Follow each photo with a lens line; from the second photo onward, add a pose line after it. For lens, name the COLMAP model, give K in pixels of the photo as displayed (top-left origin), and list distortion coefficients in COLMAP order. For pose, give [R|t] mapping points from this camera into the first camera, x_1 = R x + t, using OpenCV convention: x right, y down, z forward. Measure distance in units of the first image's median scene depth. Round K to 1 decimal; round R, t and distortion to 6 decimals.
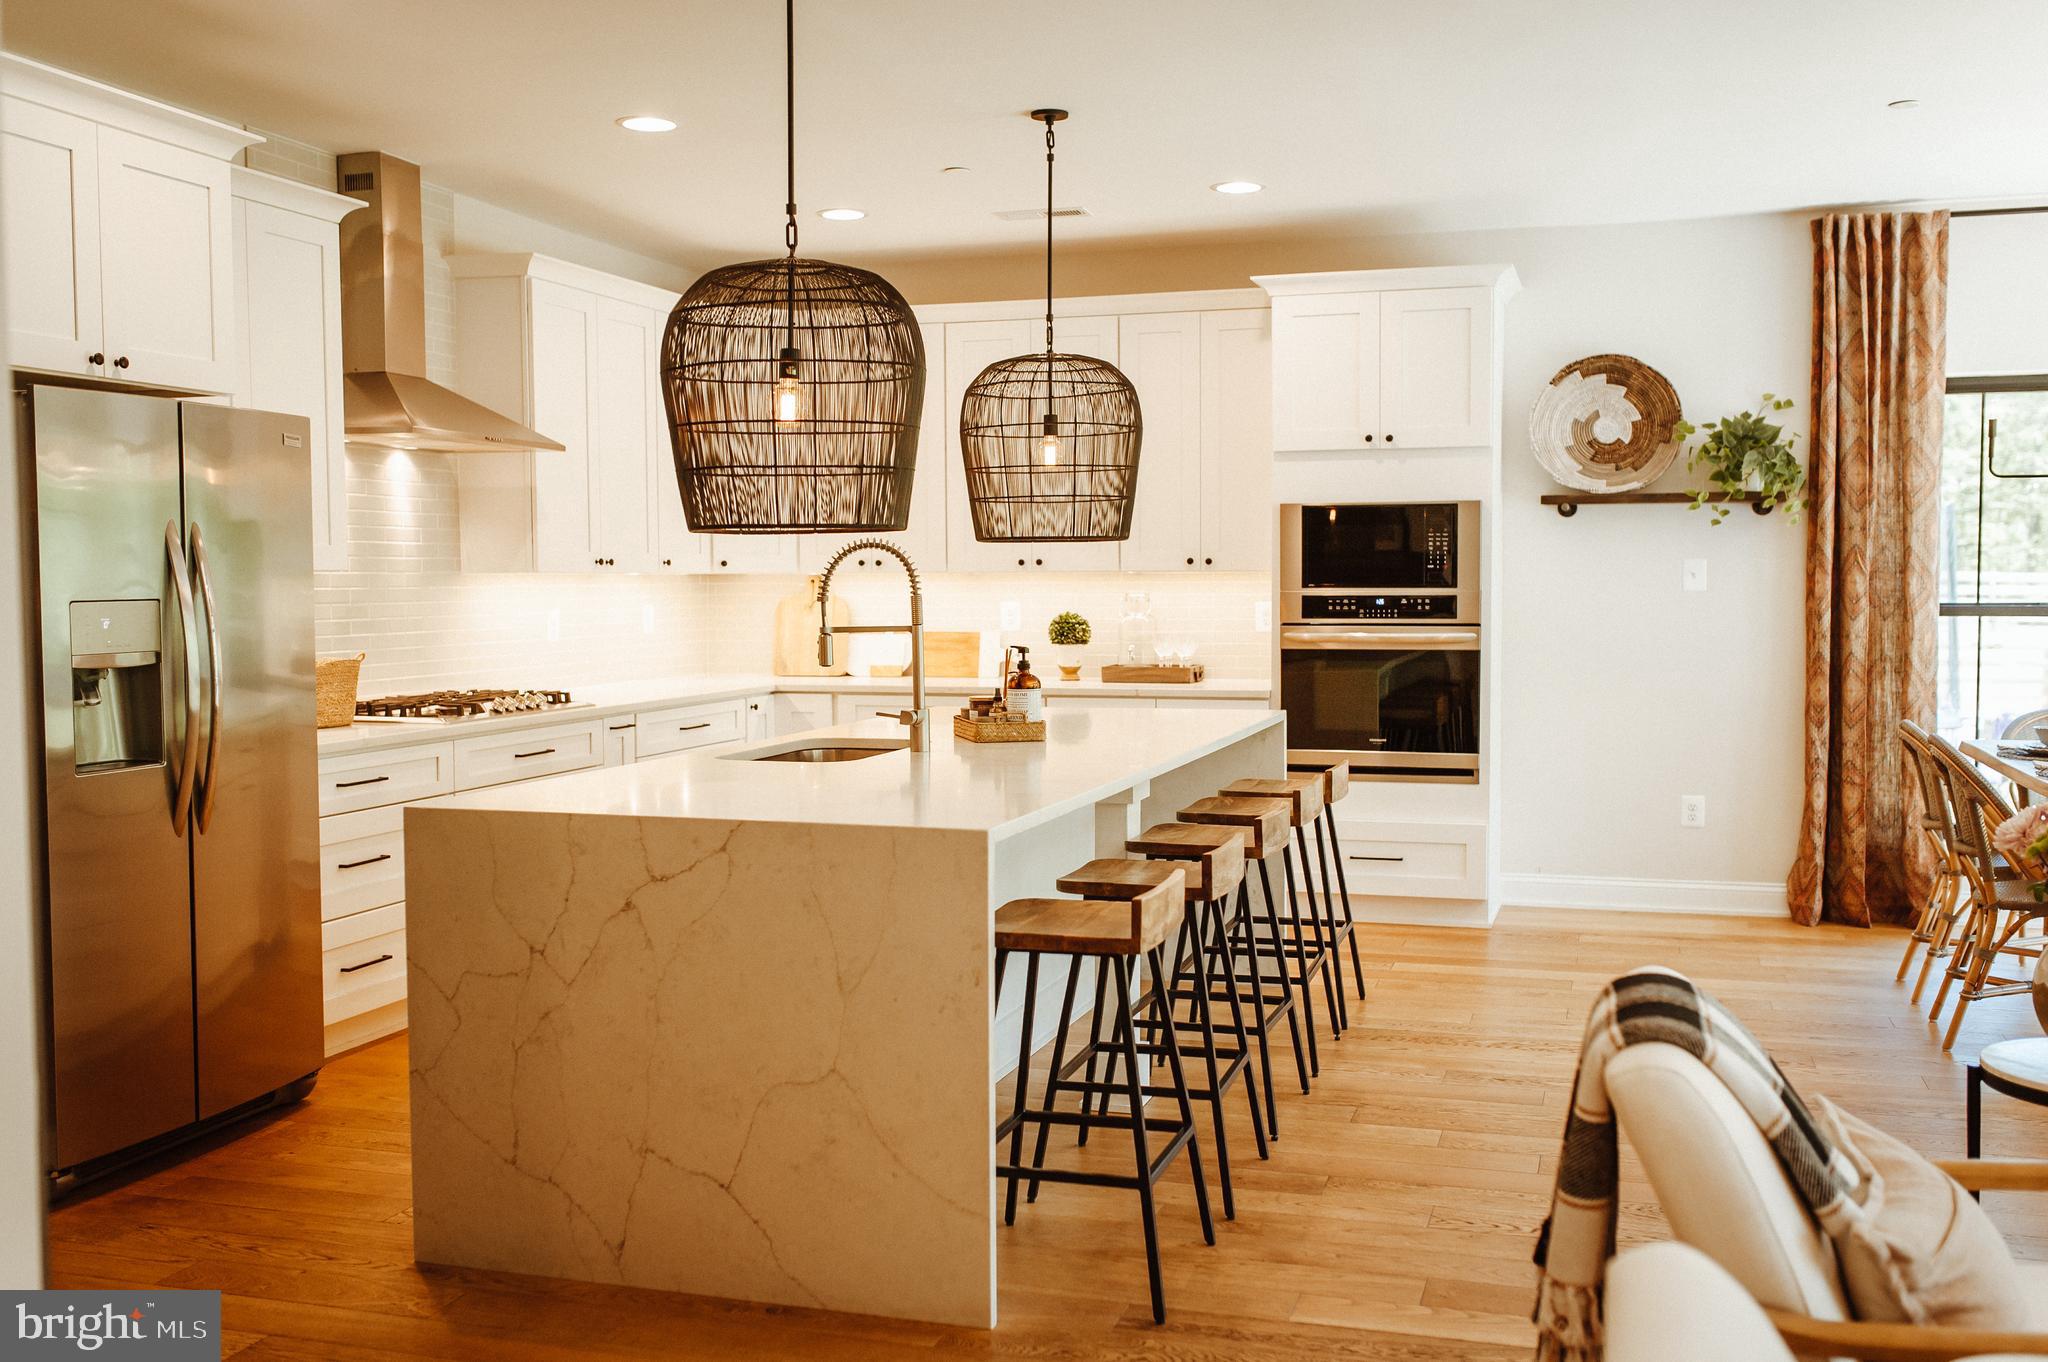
lens RADIAL K [[1923.9, 0, 1015.2], [0, 1923.9, 683.6], [0, 0, 1]] dist [0.002381, -0.008581]
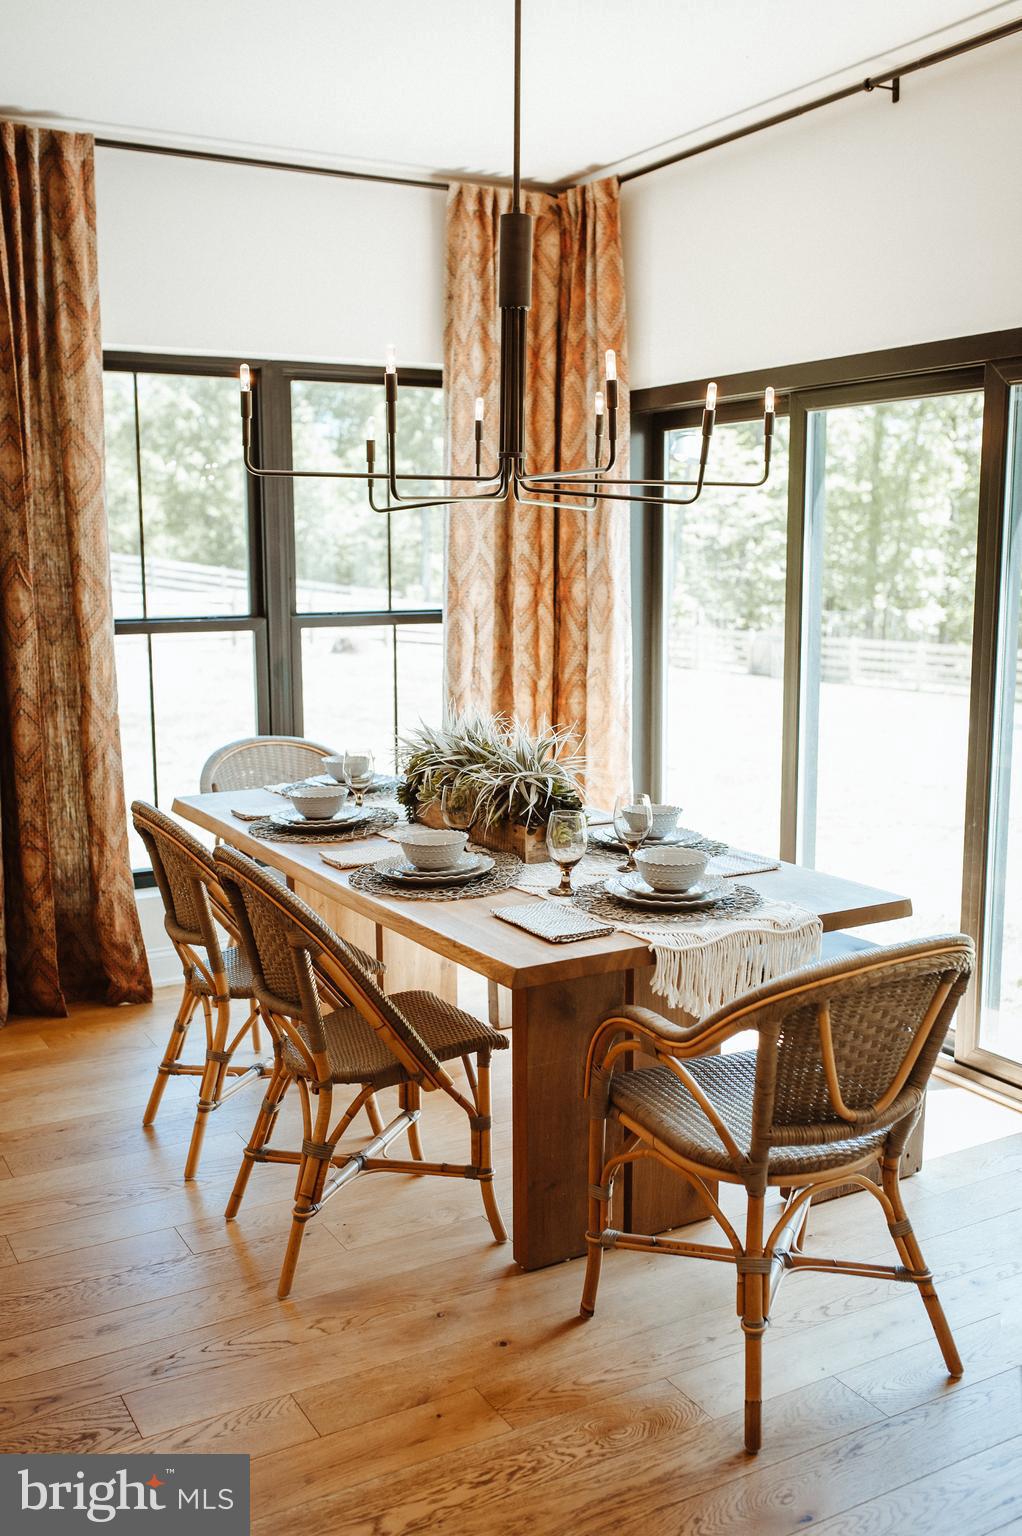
lens RADIAL K [[1442.9, 0, 511.0], [0, 1442.9, 768.0], [0, 0, 1]] dist [0.002381, -0.008581]
pose [[0.677309, -0.111686, 0.727172, 0.132451], [0.039723, 0.992520, 0.115441, -0.044766], [-0.734625, -0.049304, 0.676679, 0.443061]]
